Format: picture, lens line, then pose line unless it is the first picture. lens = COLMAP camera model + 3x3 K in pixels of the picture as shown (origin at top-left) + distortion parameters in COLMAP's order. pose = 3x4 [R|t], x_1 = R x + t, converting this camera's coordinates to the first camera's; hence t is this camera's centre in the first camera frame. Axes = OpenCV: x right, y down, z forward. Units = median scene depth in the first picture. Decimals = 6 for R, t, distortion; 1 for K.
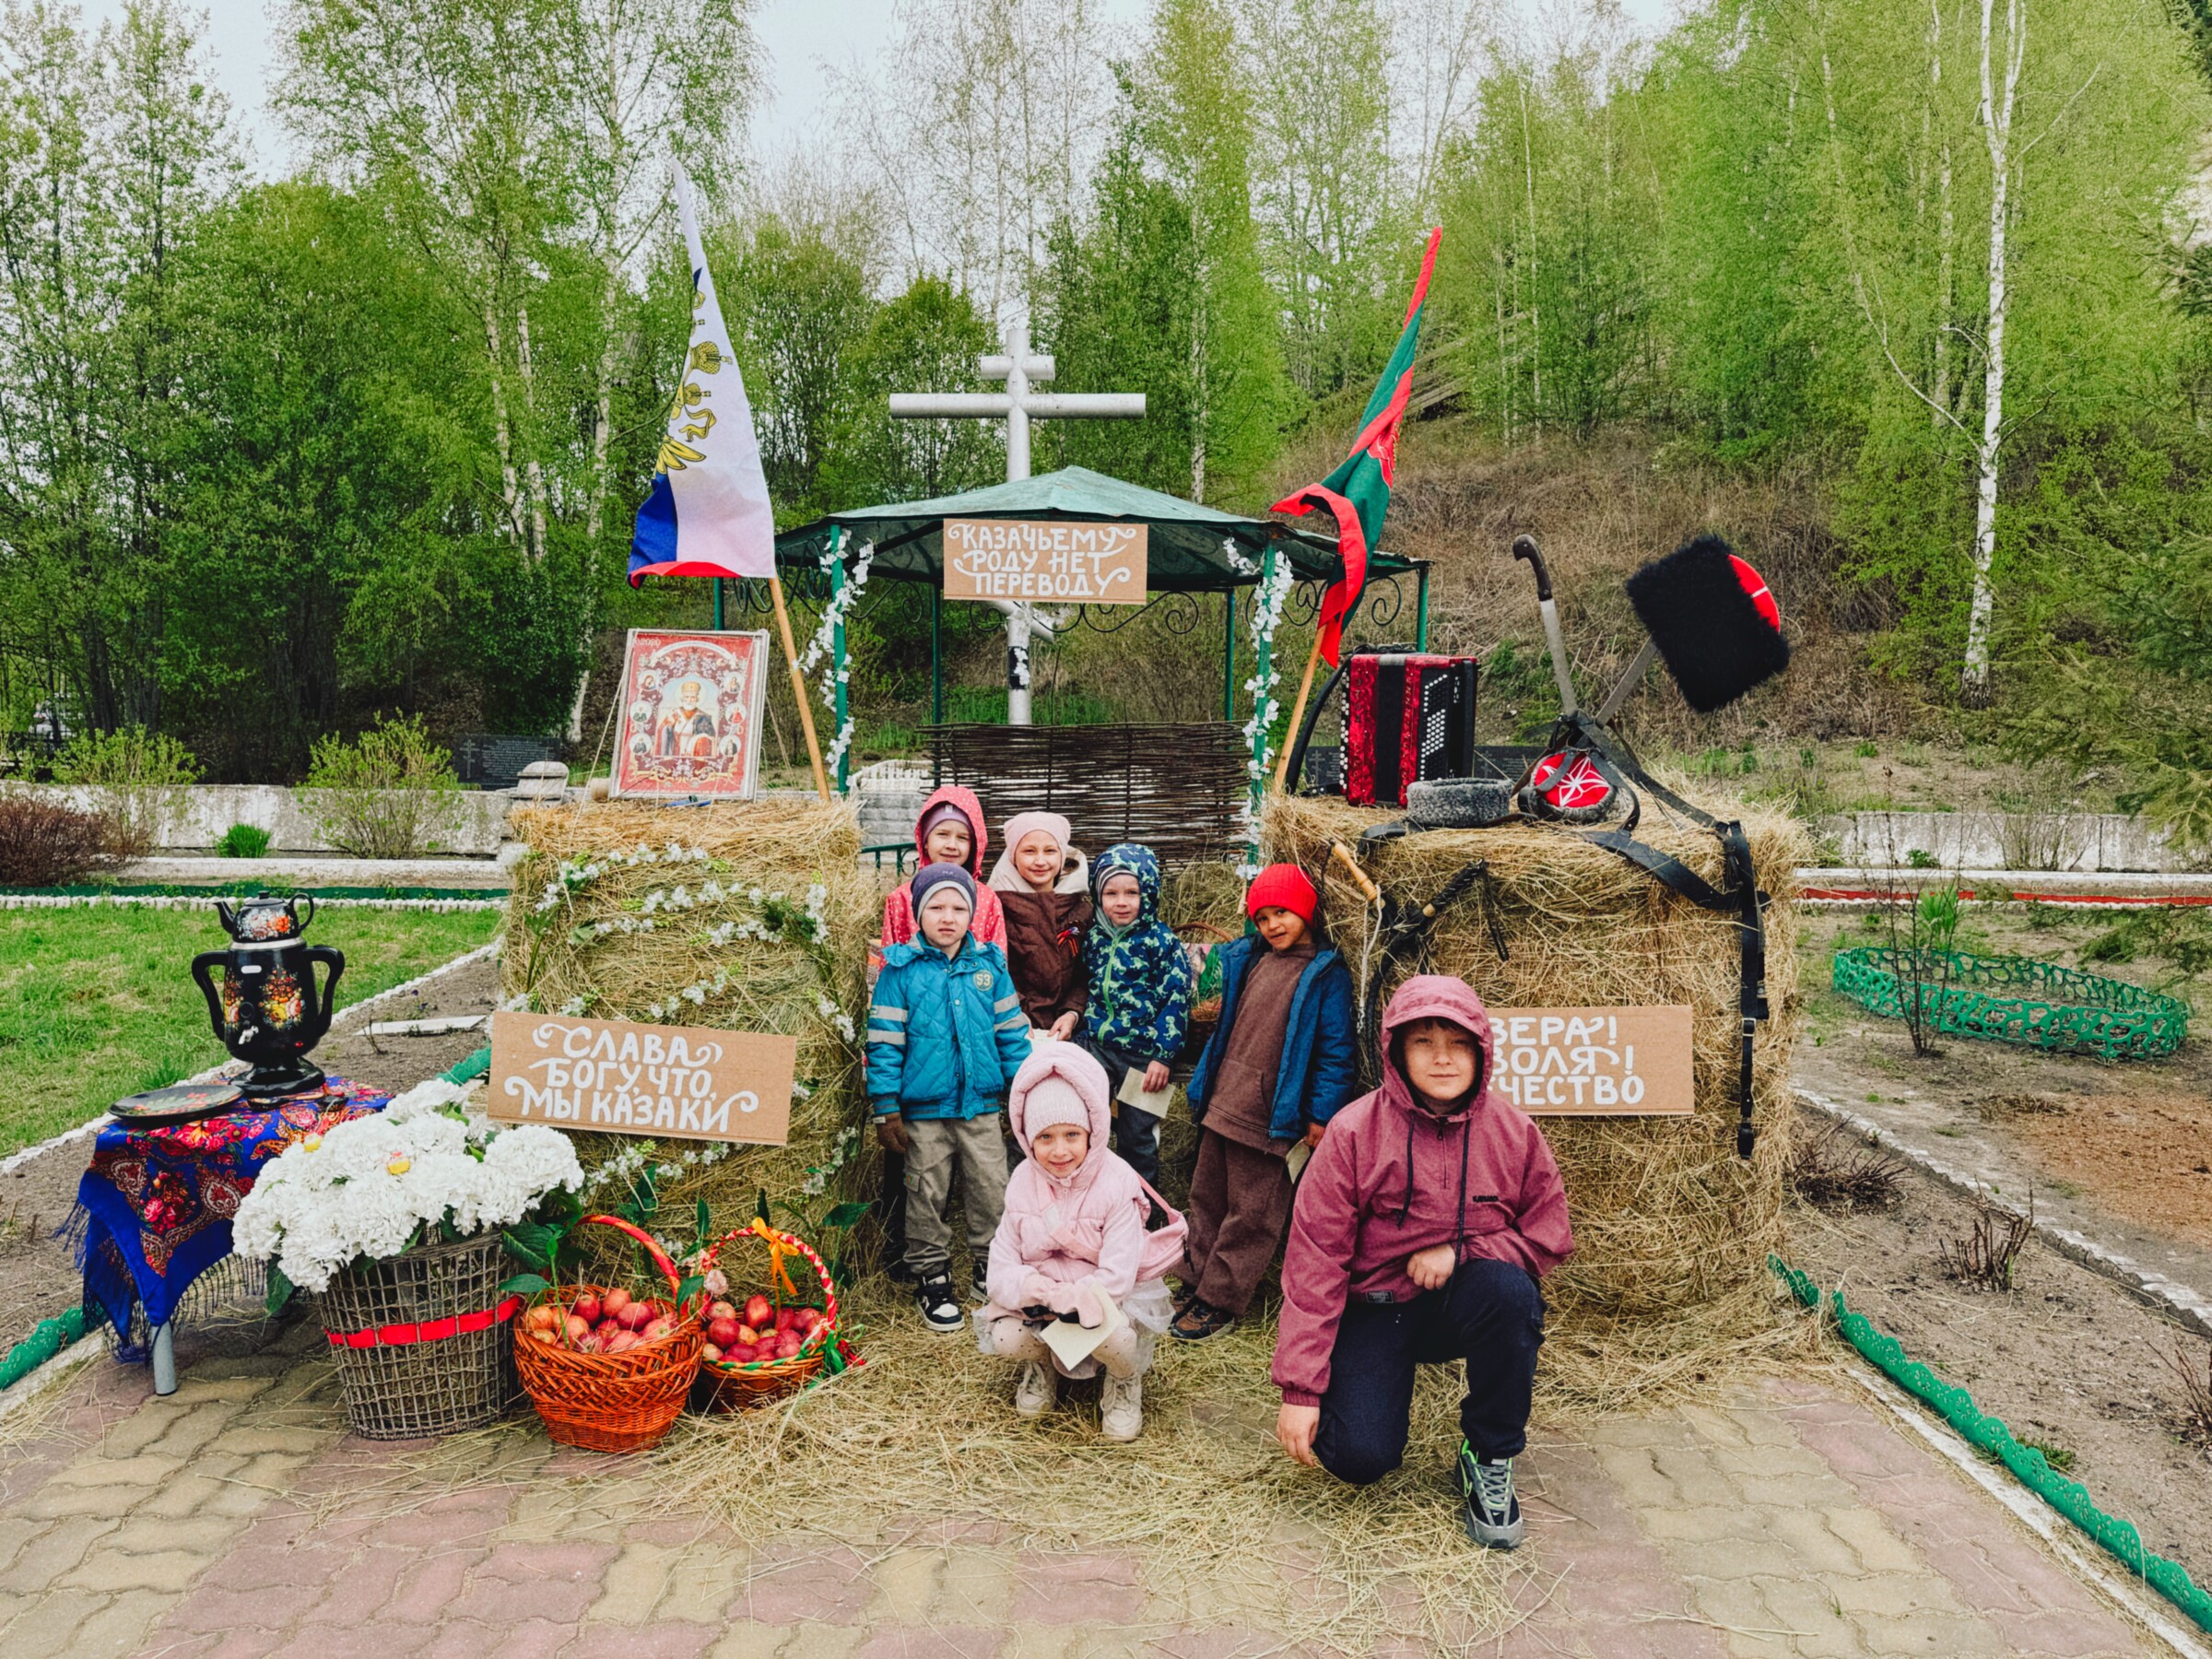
lens RADIAL K [[1588.5, 0, 1153.5], [0, 1588.5, 894.7], [0, 0, 1]] dist [0.031106, -0.041081]
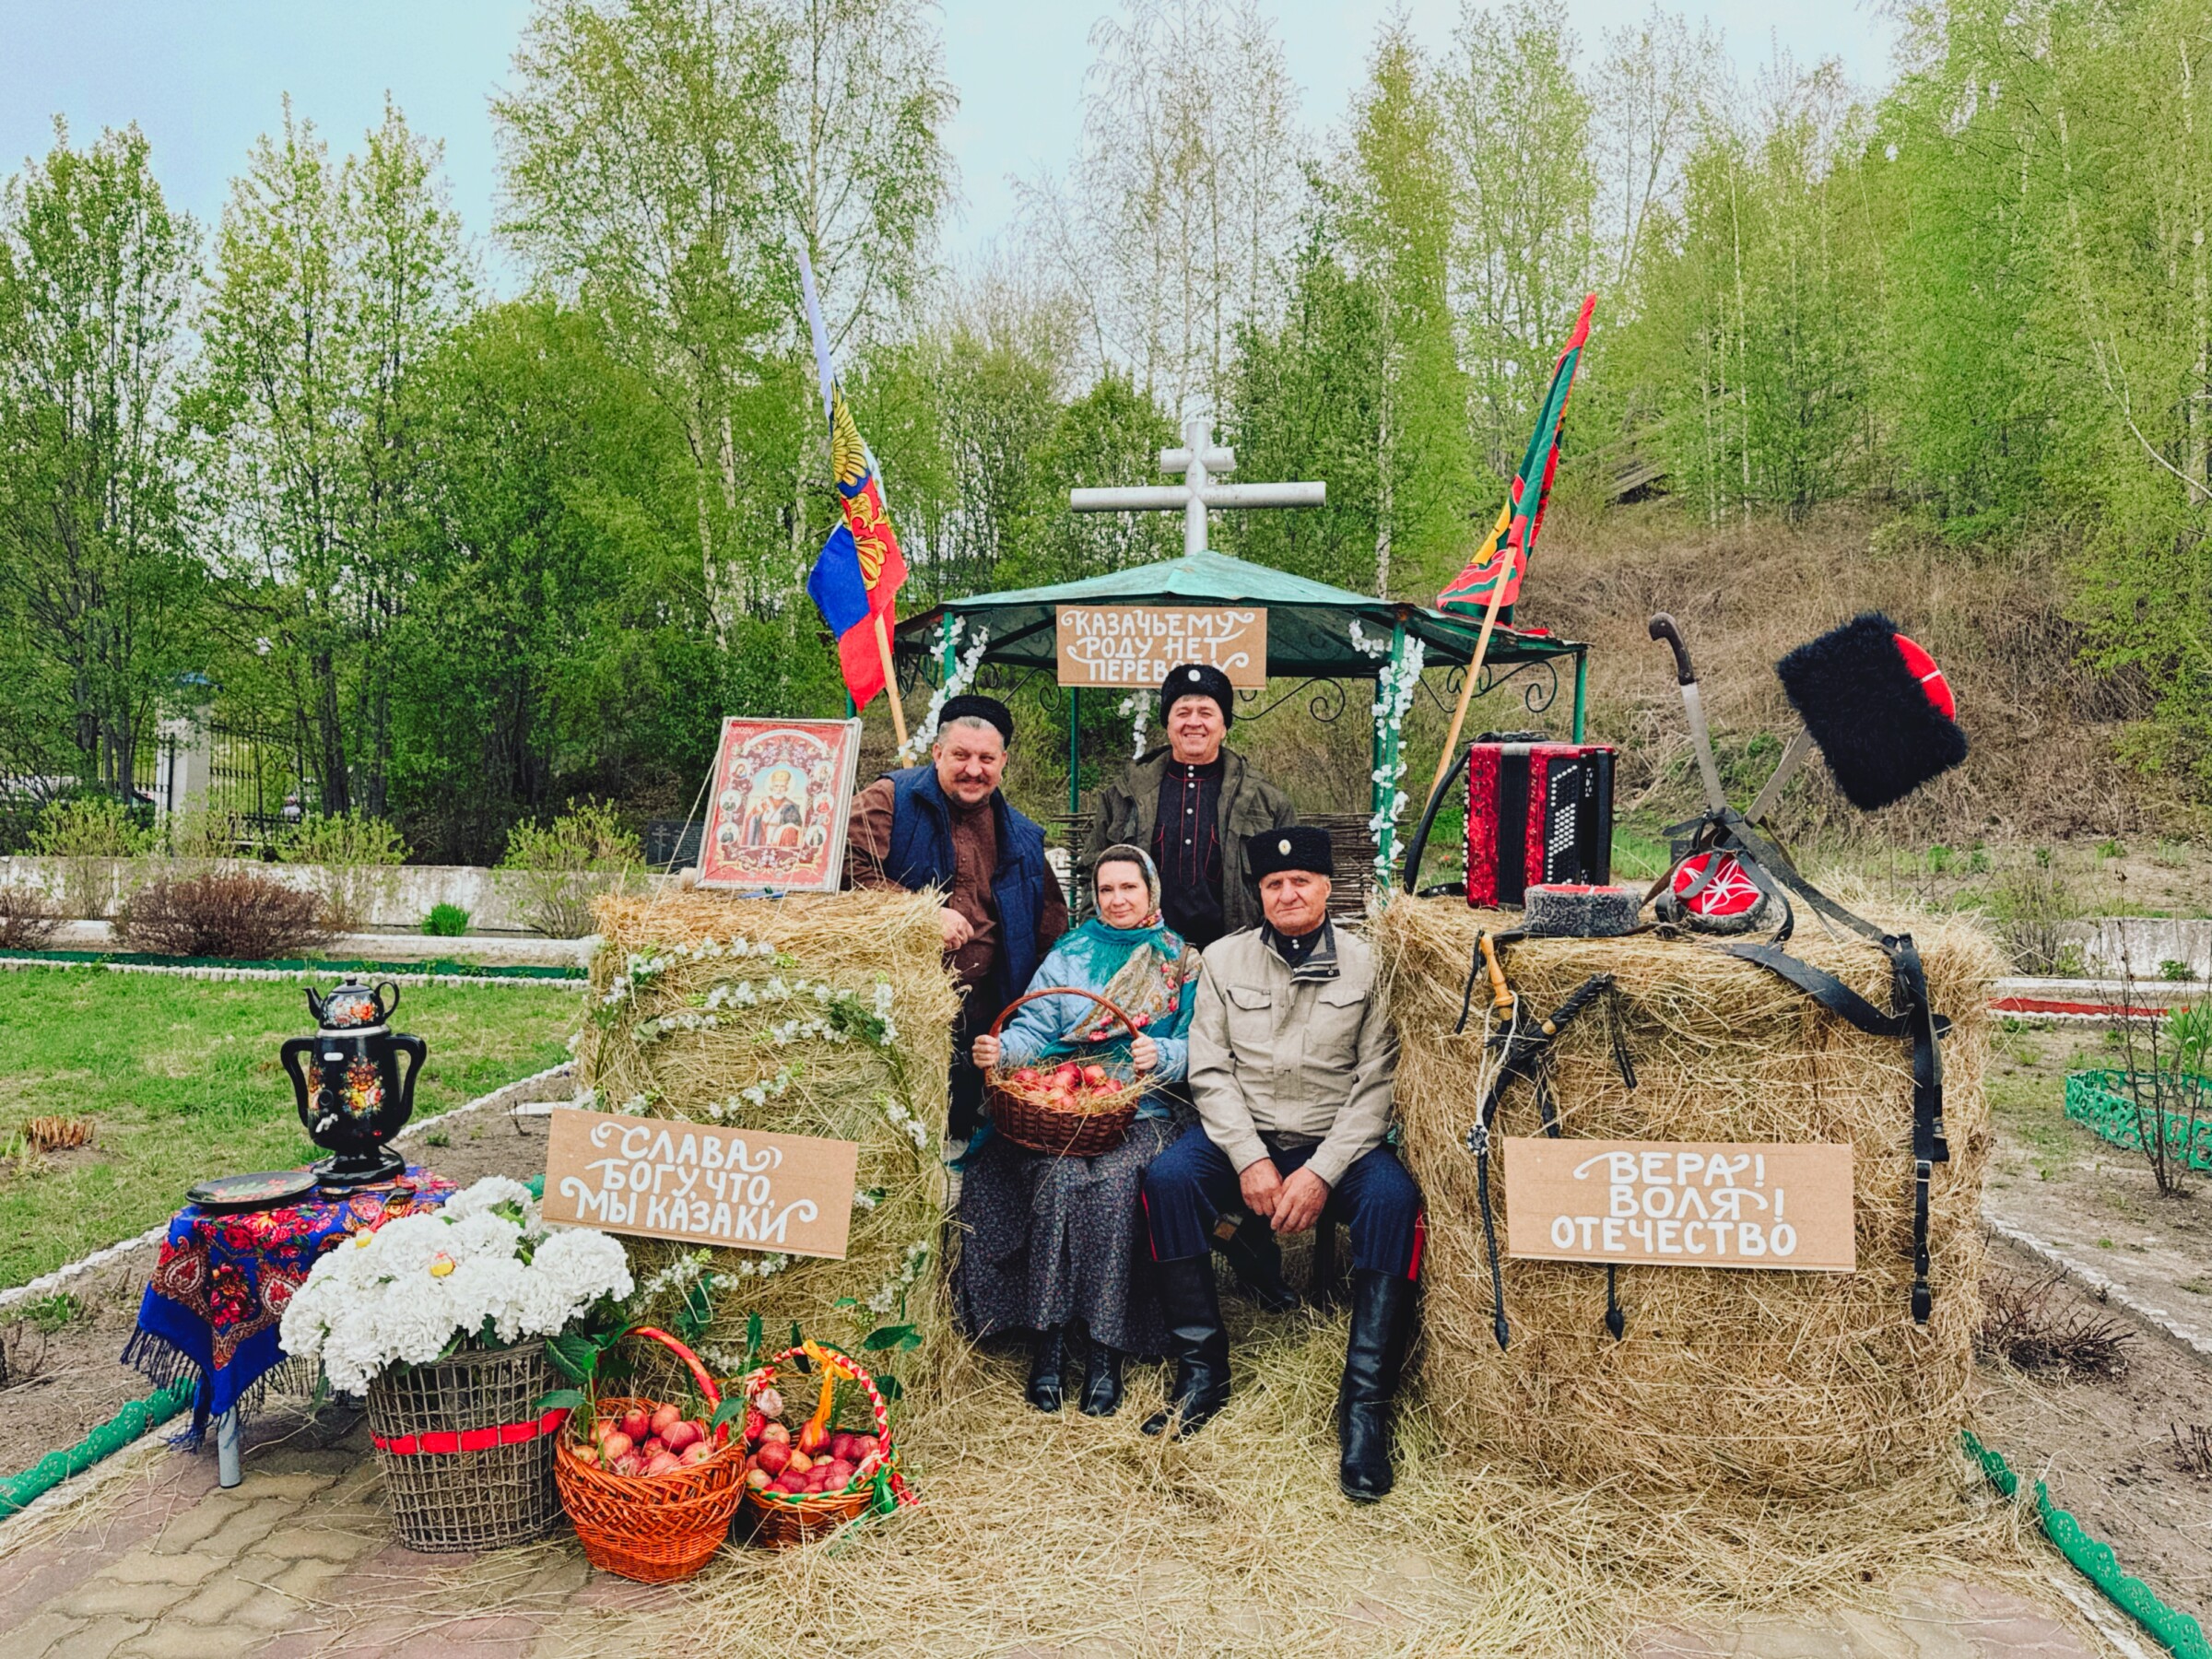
lens RADIAL K [[1588.5, 0, 1153.5], [0, 1588.5, 894.7], [0, 0, 1]] dist [0.031106, -0.041081]
pose [[0.991421, 0.014709, -0.129879, 0.038396], [-0.021880, 0.998303, -0.053960, -0.006279], [0.128865, 0.056339, 0.990061, 0.042291]]
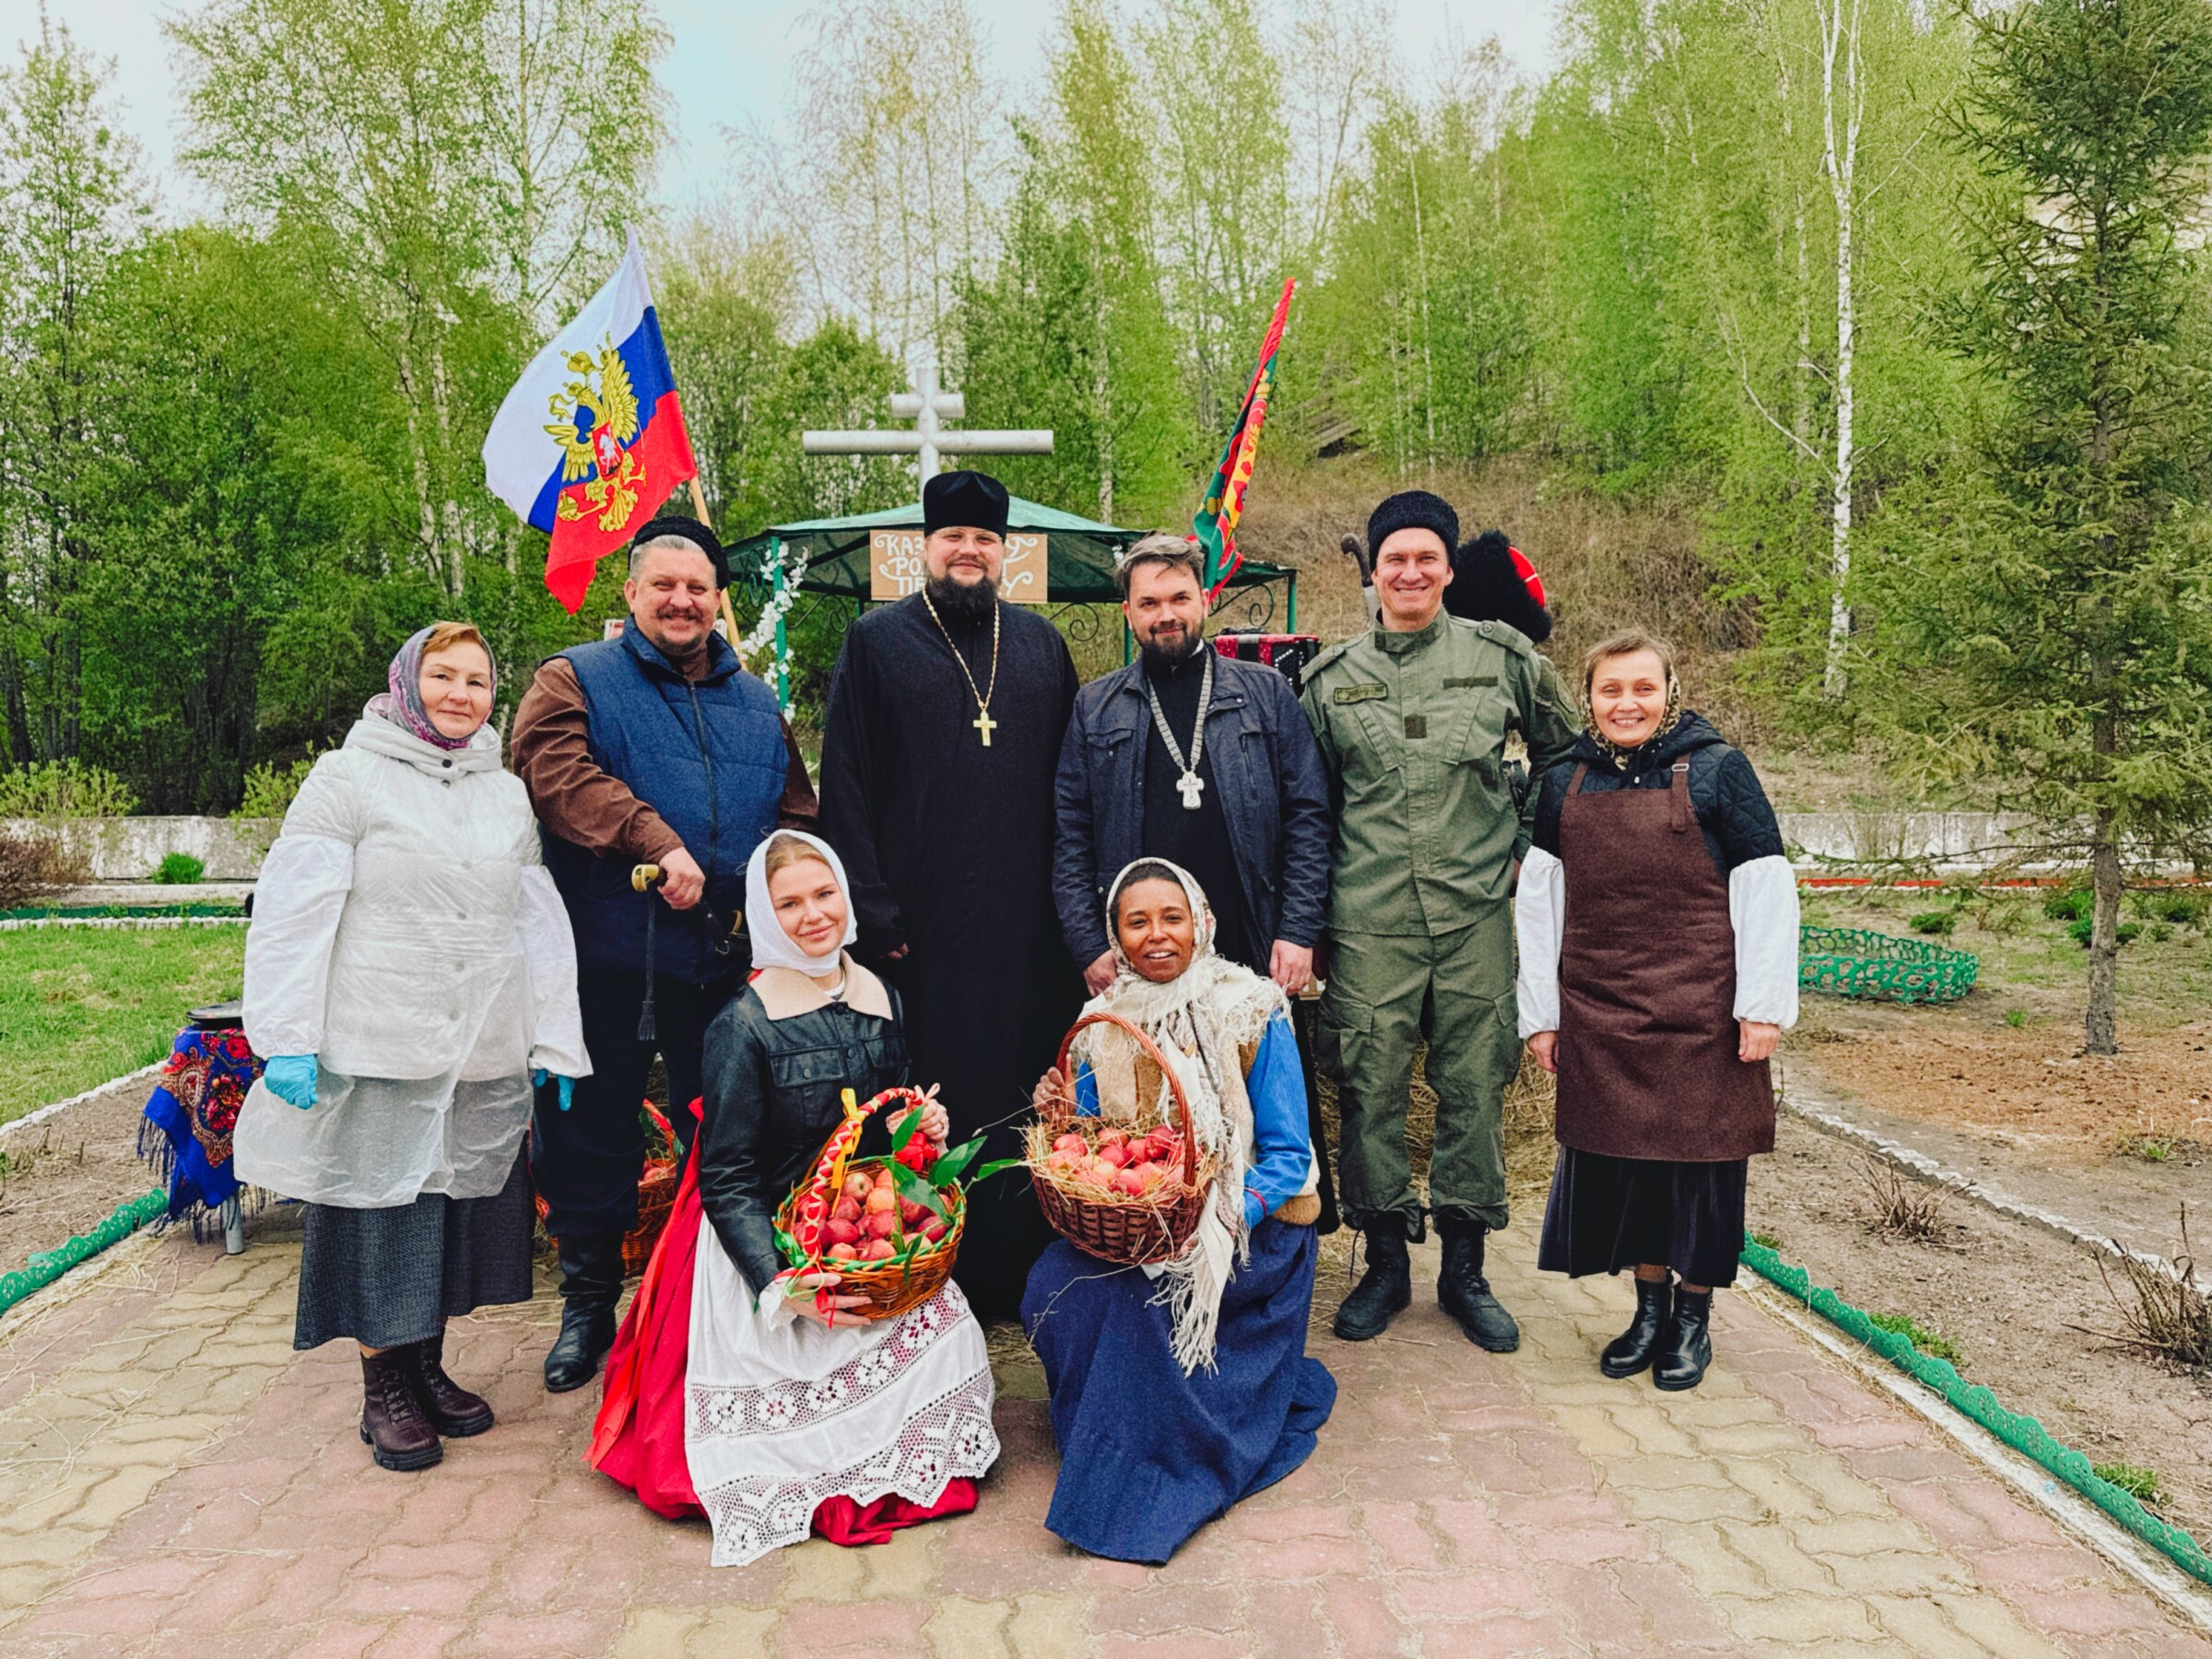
lens RADIAL K [[1647.0, 0, 1163.5], [0, 1647.0, 939.4], [0, 0, 1]] dist [0.033301, -0.044425]
pose [[0.998442, -0.021984, 0.051281, 0.009909], [0.022428, 0.999716, -0.008098, 0.054508], [-0.051089, 0.009236, 0.998651, -0.150657]]
